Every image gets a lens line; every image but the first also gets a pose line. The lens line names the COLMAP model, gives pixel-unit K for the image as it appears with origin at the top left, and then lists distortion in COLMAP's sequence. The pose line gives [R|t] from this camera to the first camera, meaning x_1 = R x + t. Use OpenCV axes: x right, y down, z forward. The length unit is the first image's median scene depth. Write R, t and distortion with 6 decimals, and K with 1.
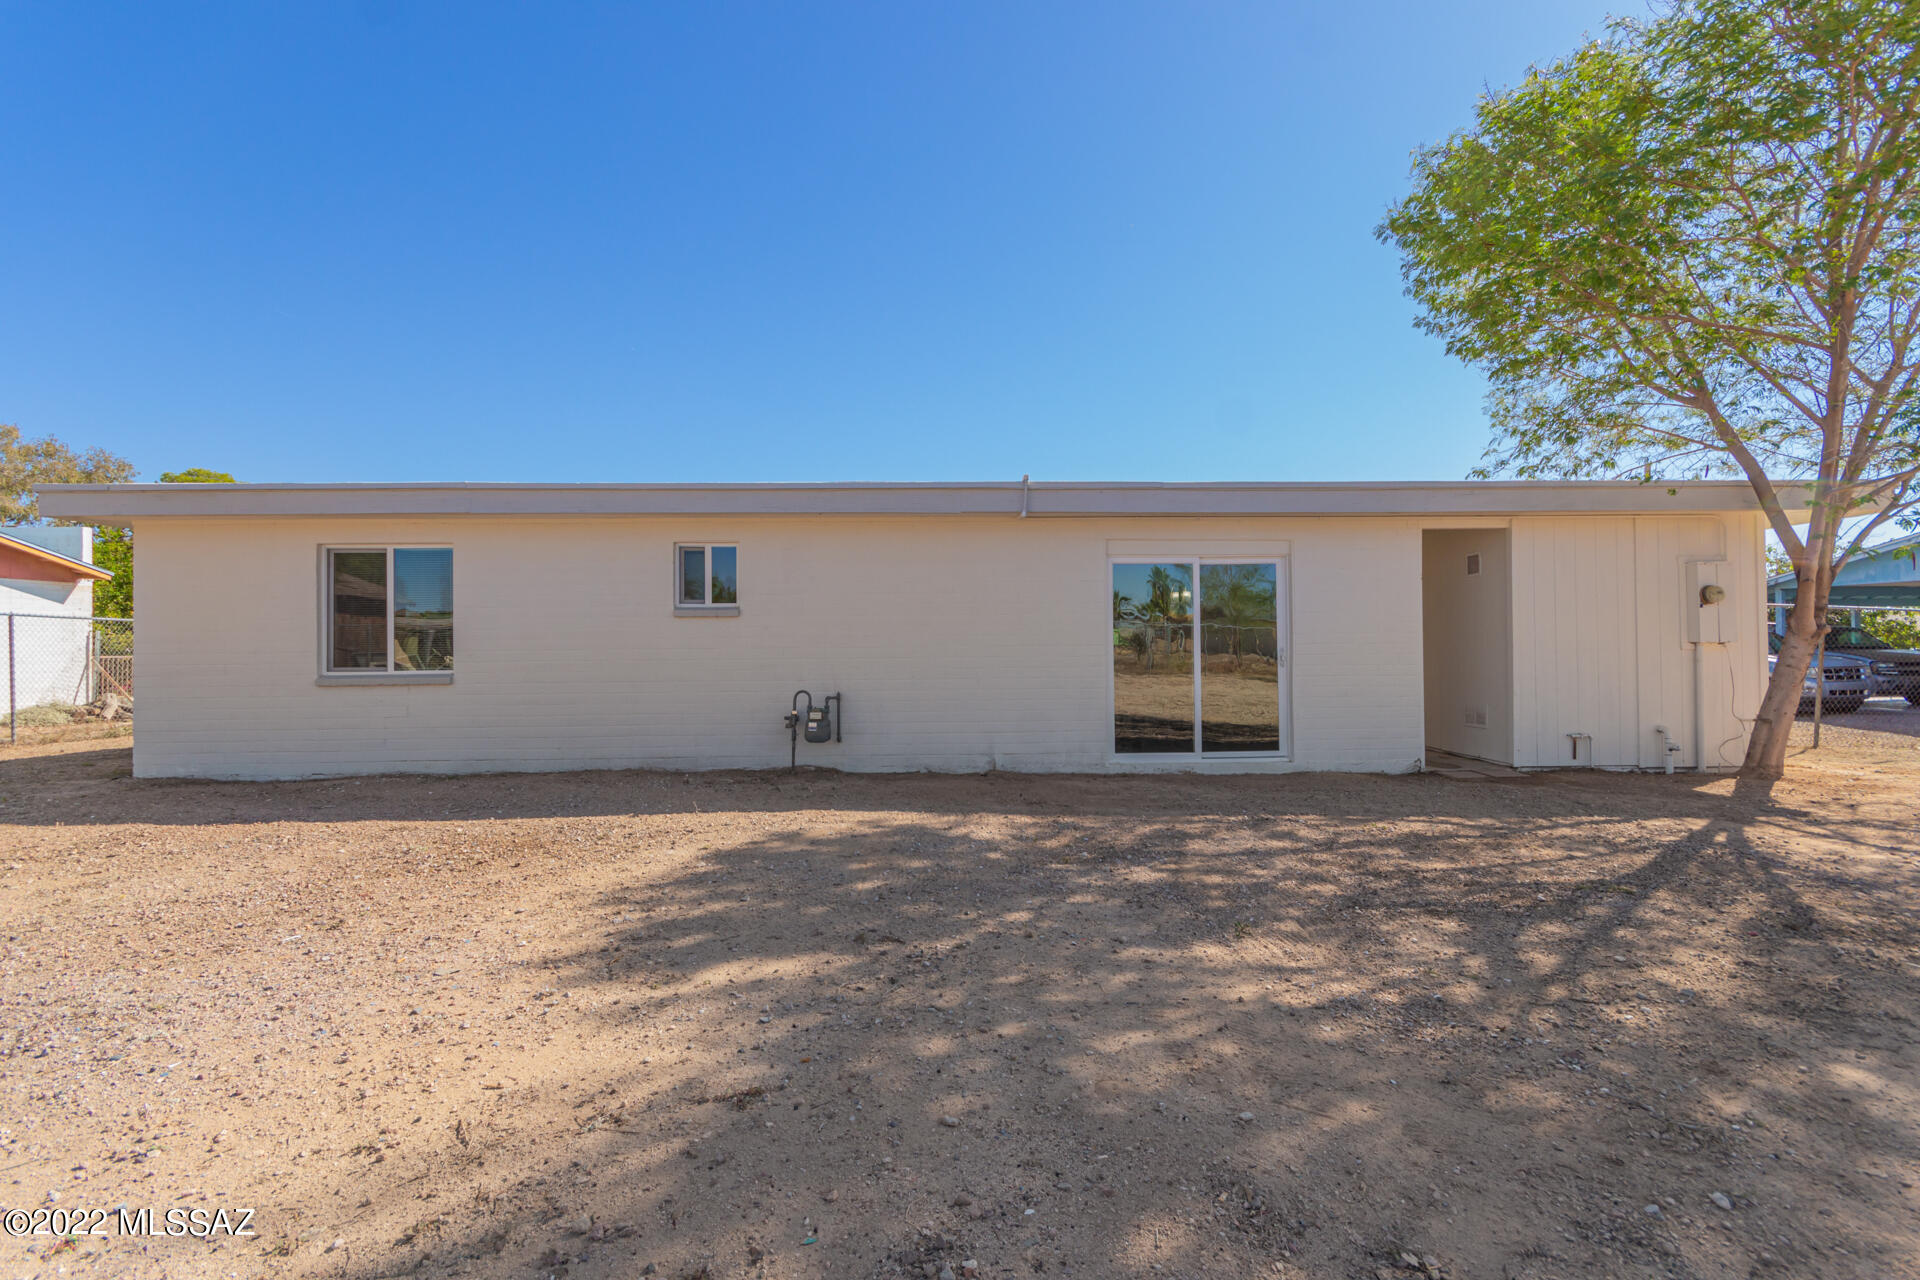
lens RADIAL K [[921.1, 0, 961.6], [0, 921.1, 643.8], [0, 0, 1]] dist [0.014918, 0.000595]
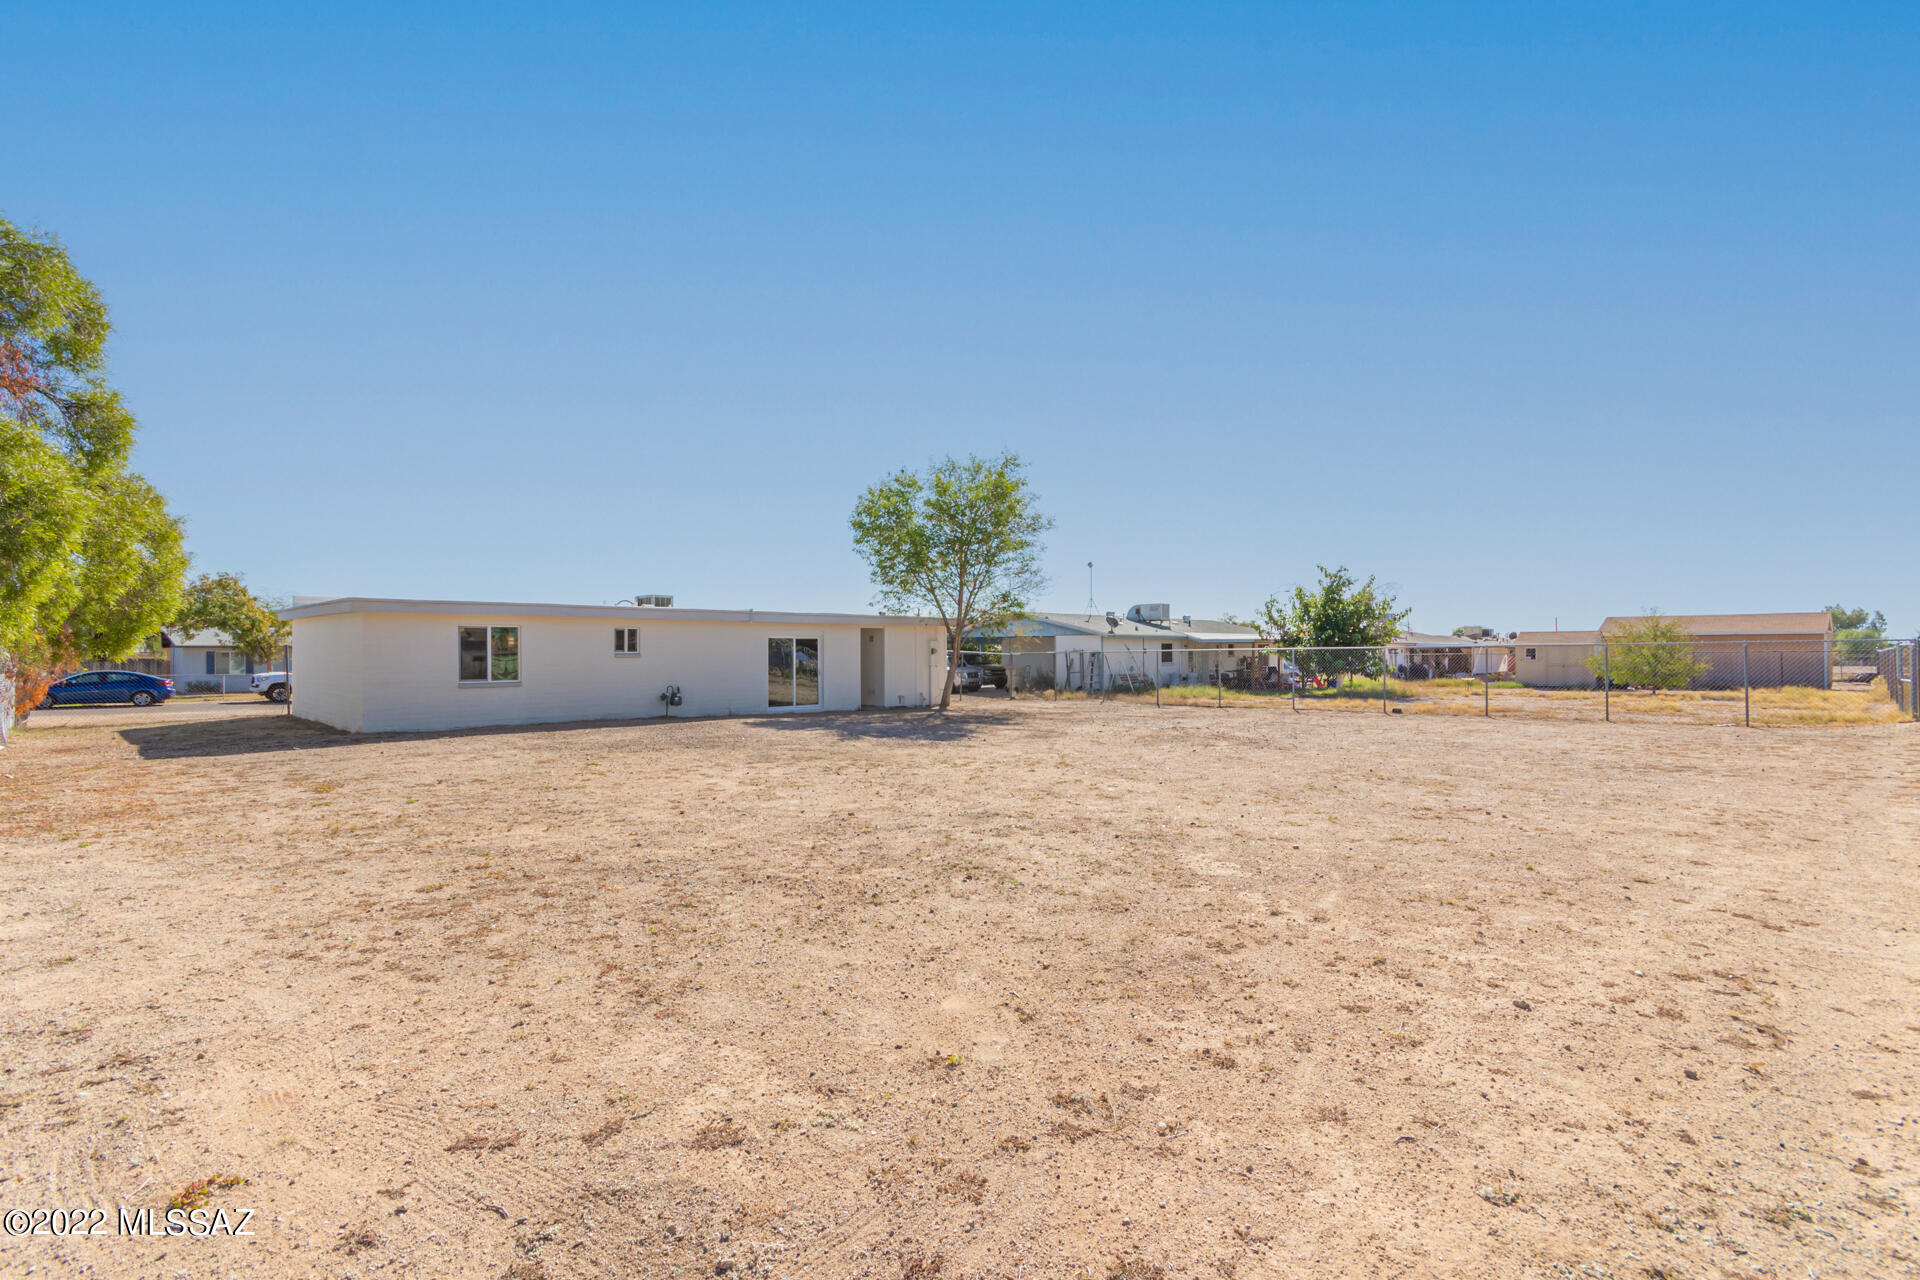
lens RADIAL K [[921.1, 0, 957.4], [0, 921.1, 643.3], [0, 0, 1]] dist [0.014918, 0.000595]
pose [[0.748941, 0.012343, 0.662522, -1.255203], [-0.007001, 0.999918, -0.010714, -0.045876], [-0.662600, 0.003386, 0.748966, -1.455096]]
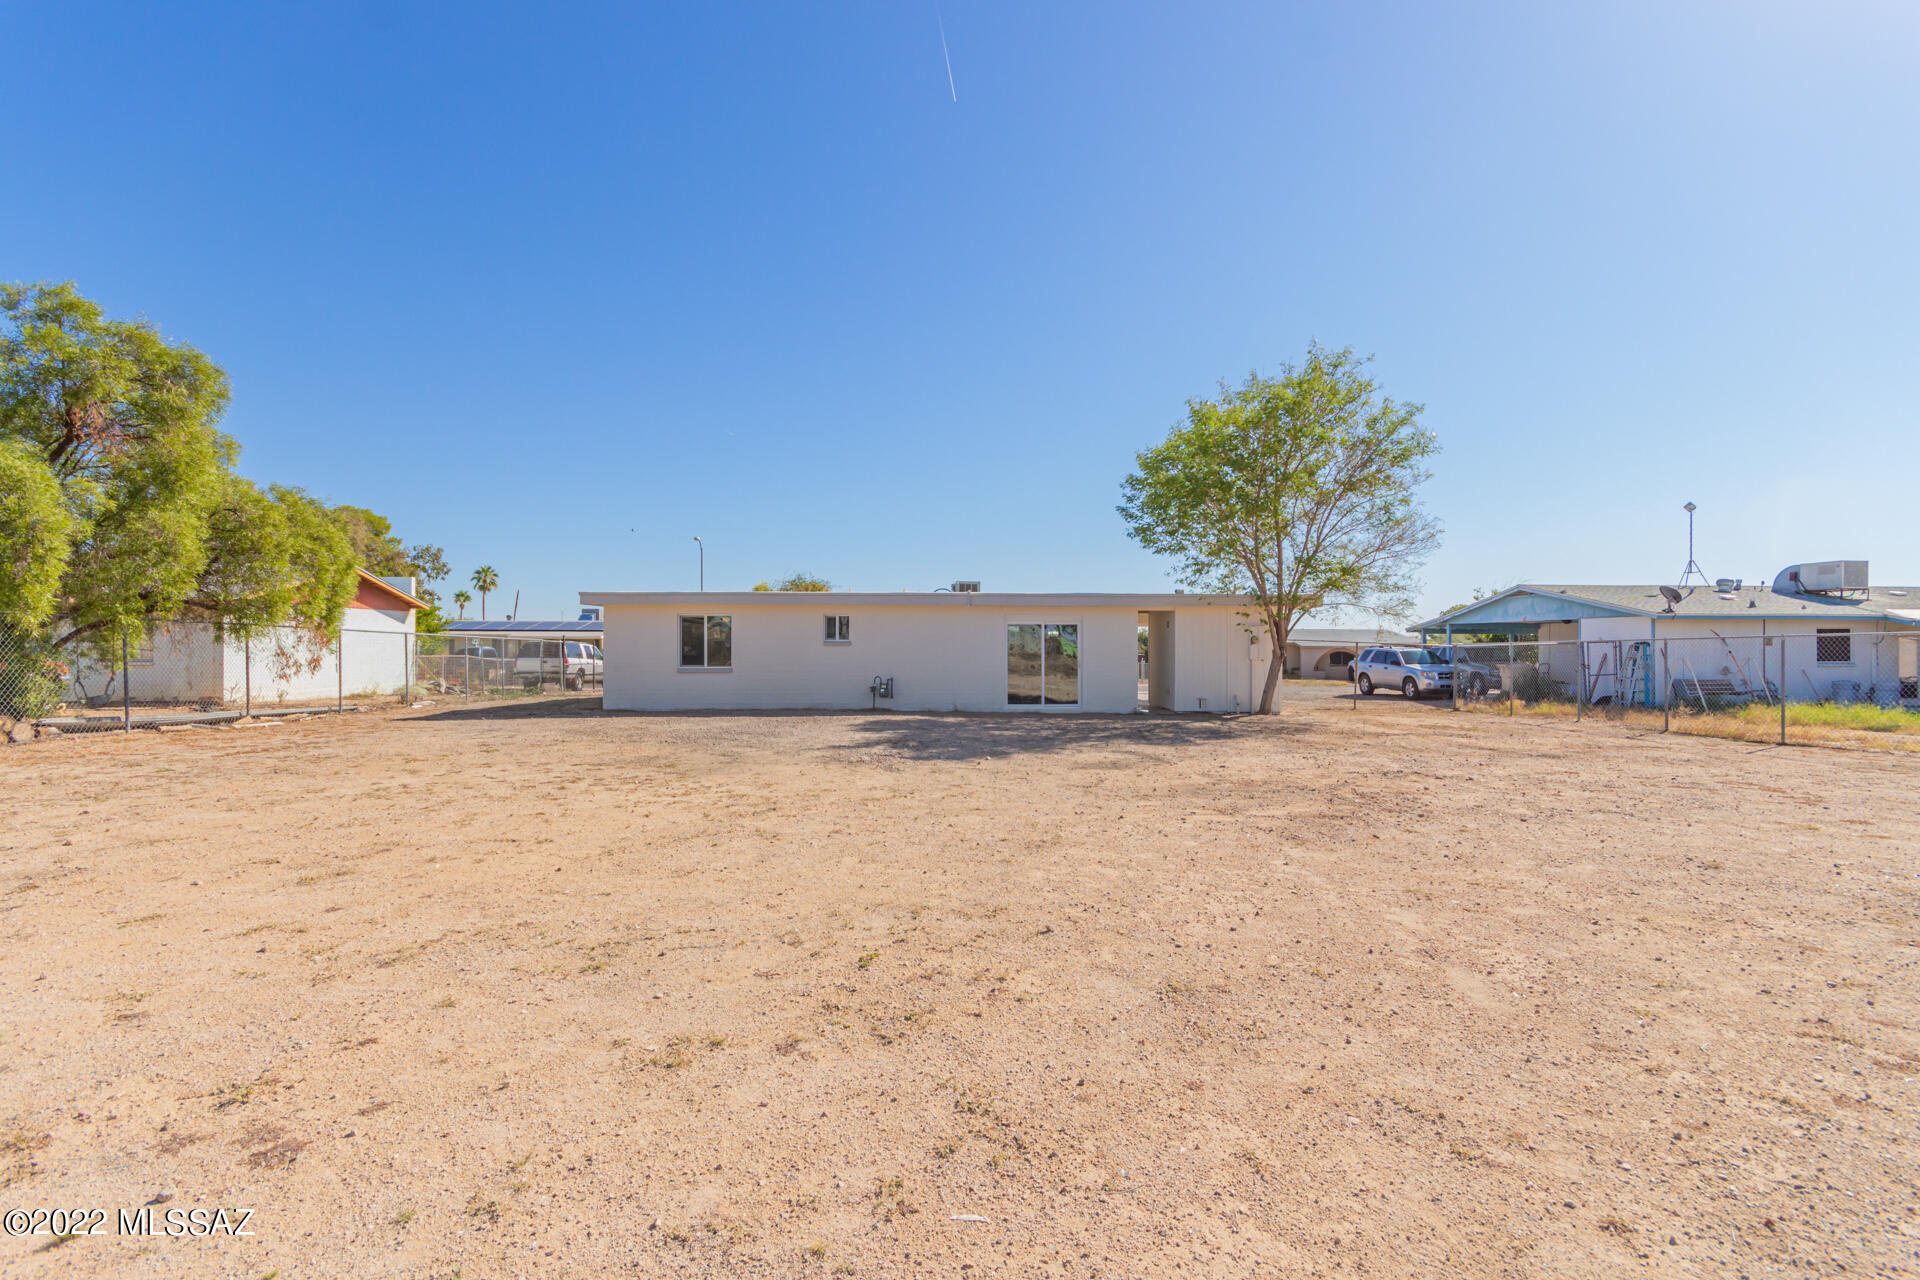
lens RADIAL K [[921.1, 0, 964.8], [0, 921.1, 642.9], [0, 0, 1]] dist [0.014918, 0.000595]
pose [[0.999796, 0.008629, 0.018261, 0.011422], [-0.008674, 0.999959, 0.002438, -0.043618], [-0.018239, -0.002596, 0.999830, -1.396880]]
